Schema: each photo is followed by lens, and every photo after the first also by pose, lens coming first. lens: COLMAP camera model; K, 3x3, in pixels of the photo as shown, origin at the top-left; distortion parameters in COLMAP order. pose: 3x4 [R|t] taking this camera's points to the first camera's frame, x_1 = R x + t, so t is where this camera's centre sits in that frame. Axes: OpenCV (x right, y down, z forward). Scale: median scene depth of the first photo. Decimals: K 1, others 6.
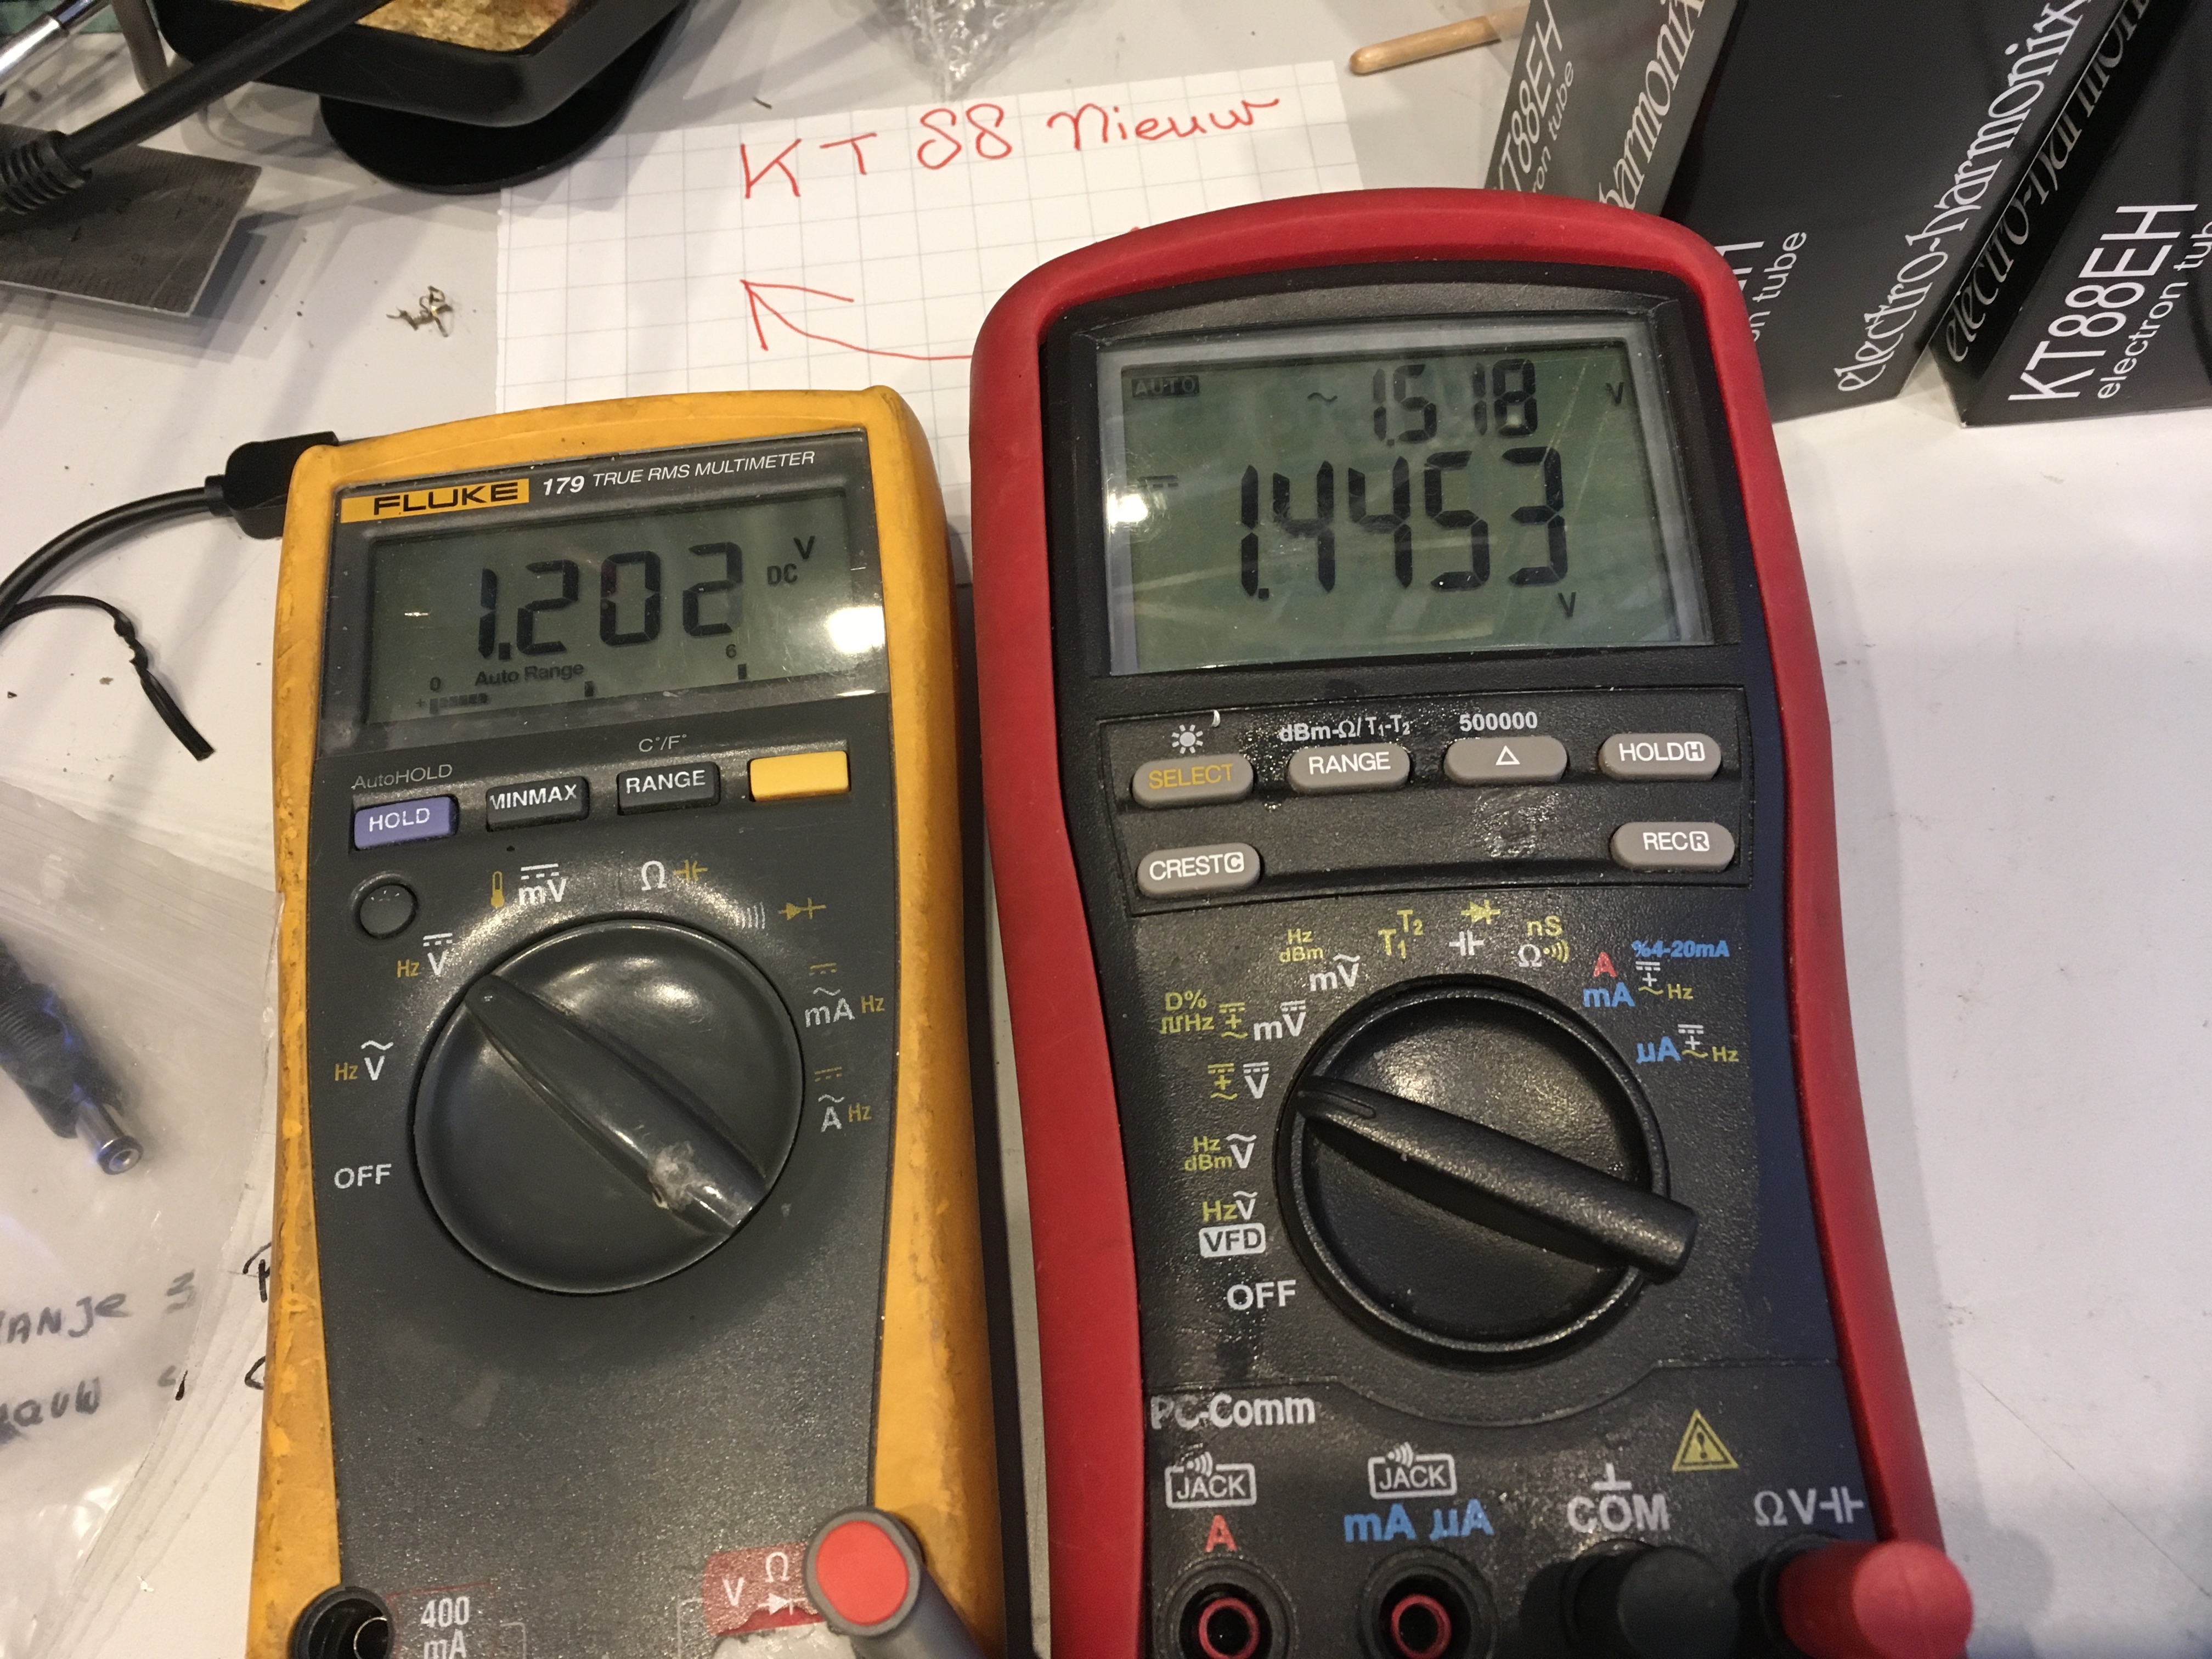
lens RADIAL K [[1892.9, 0, 1099.3], [0, 1892.9, 804.3], [0, 0, 1]] dist [0.083768, -0.117125]
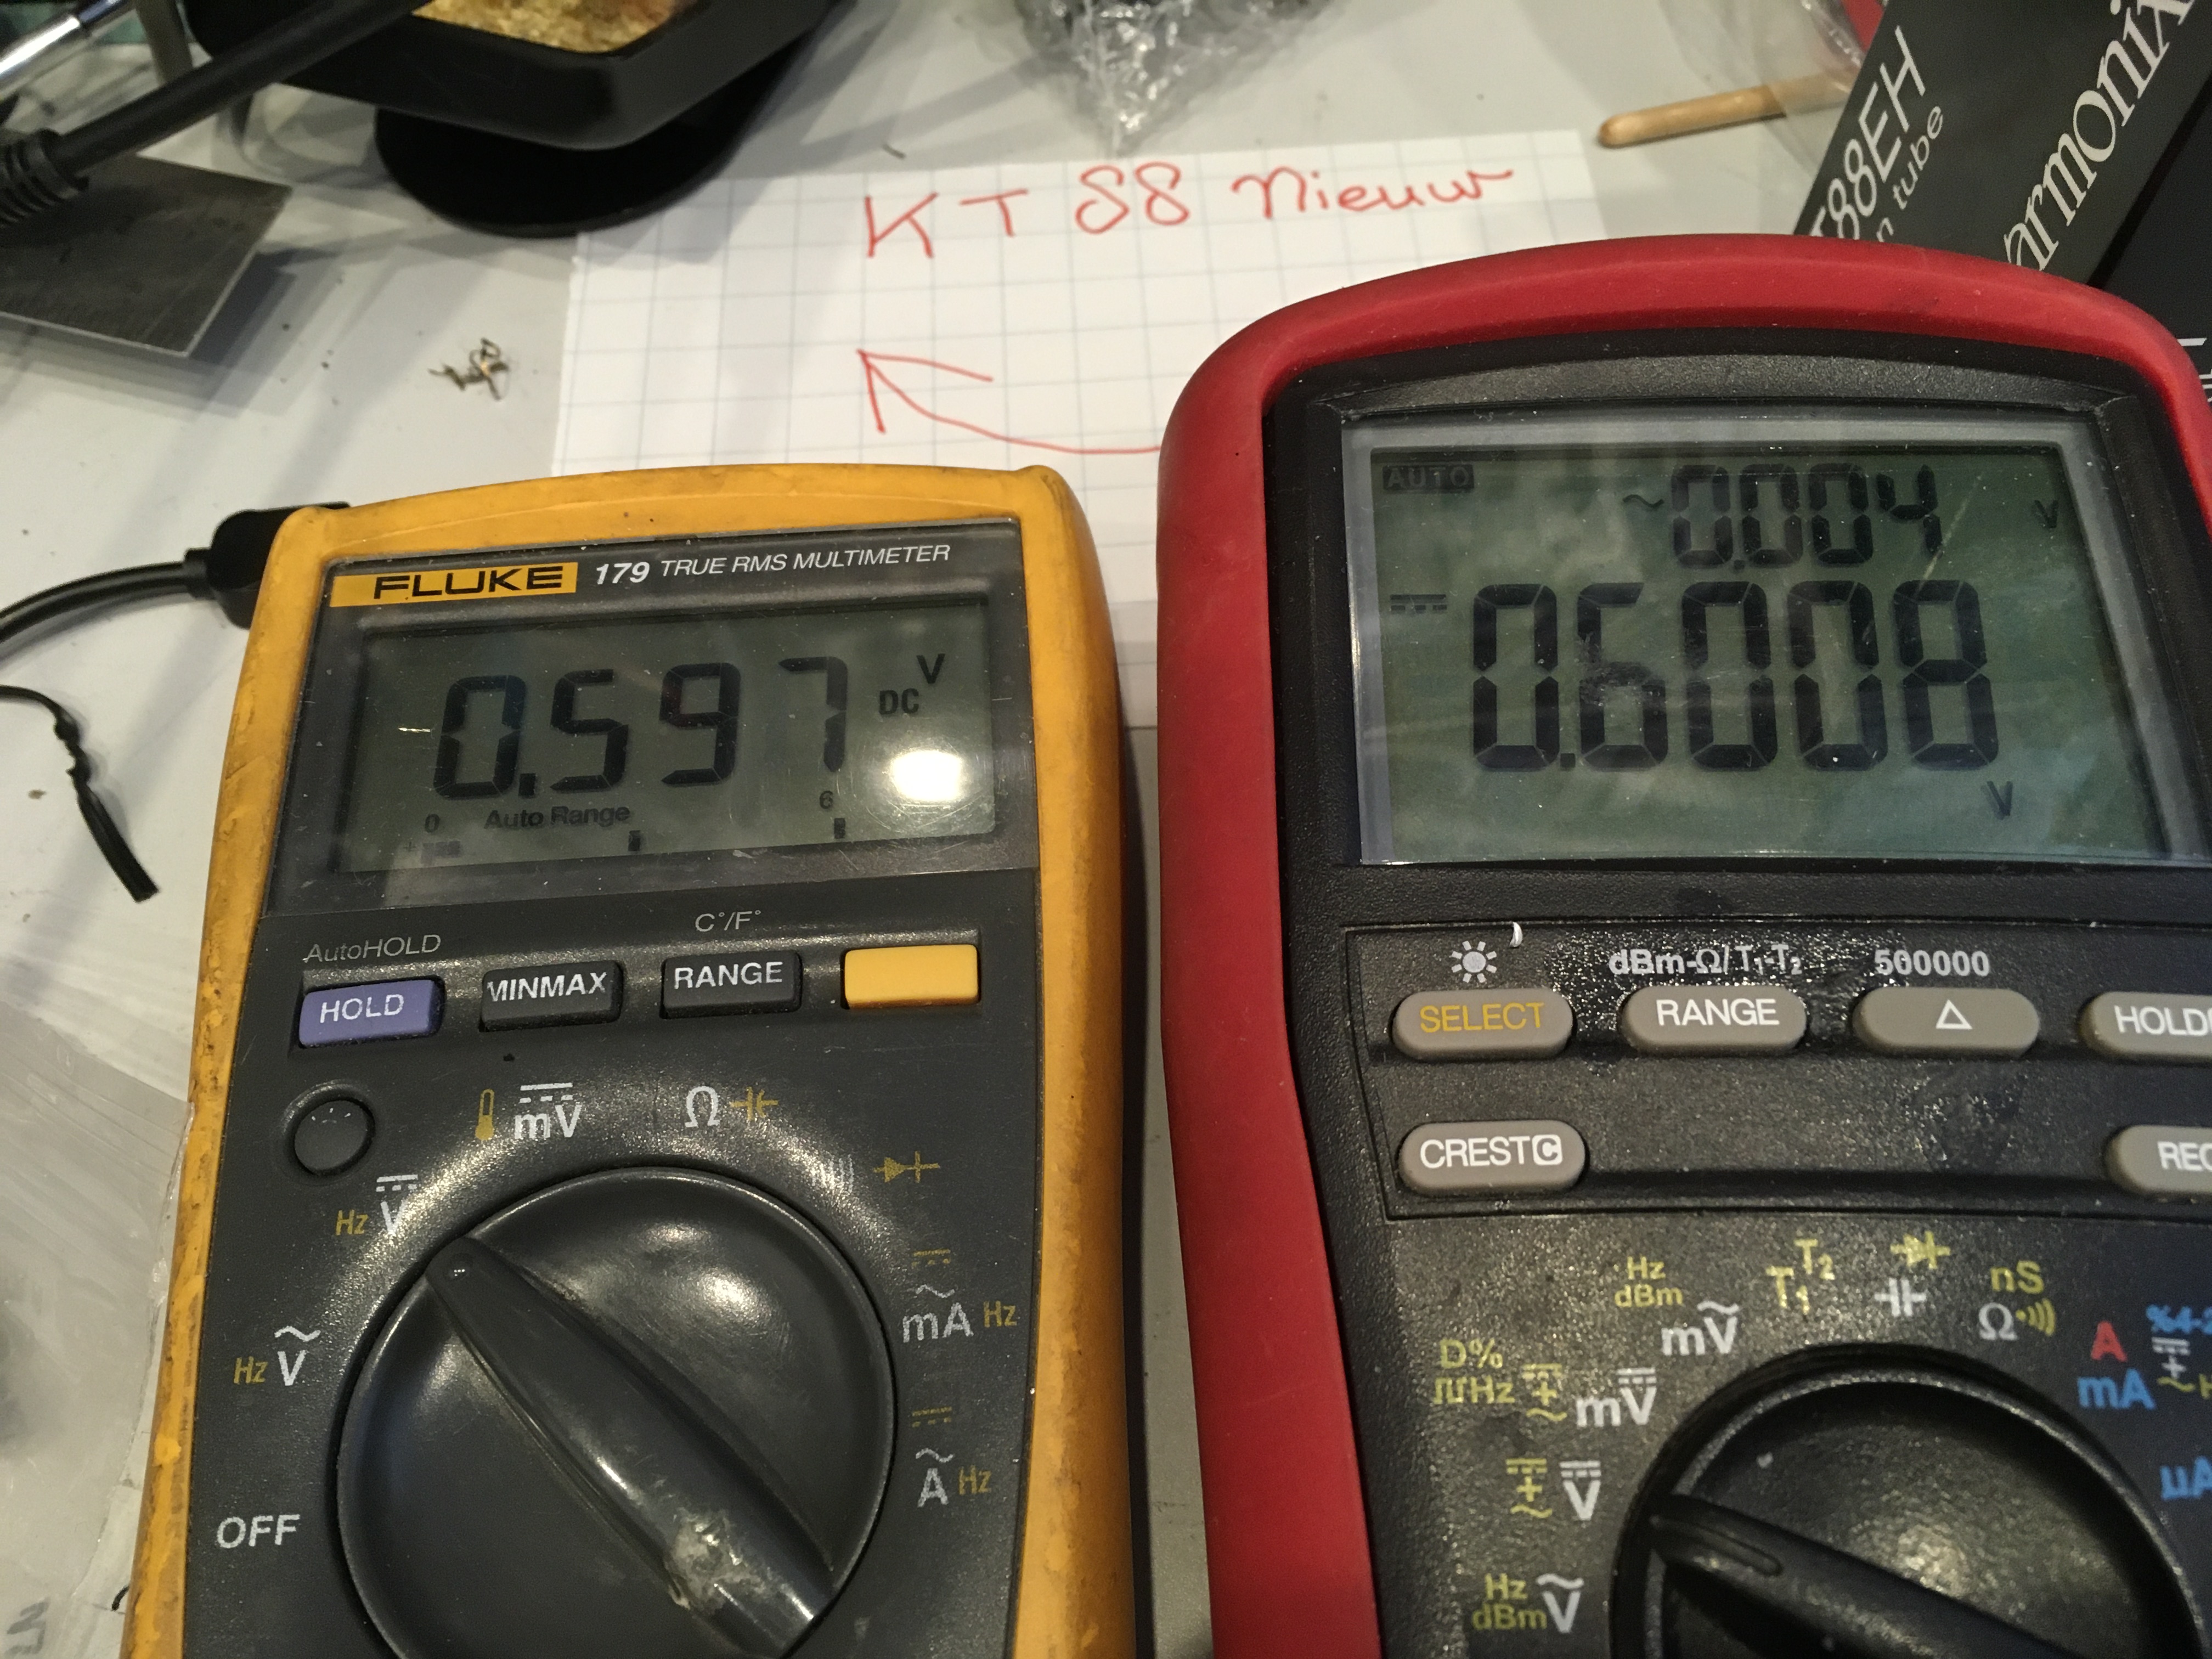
lens RADIAL K [[1897.7, 0, 1107.3], [0, 1897.7, 825.1], [0, 0, 1]] dist [0.084074, -0.133871]
pose [[0.998282, 0.053228, -0.024495, -0.073839], [-0.054803, 0.996116, -0.068921, -0.028753], [0.020732, 0.070145, 0.997321, 0.292813]]
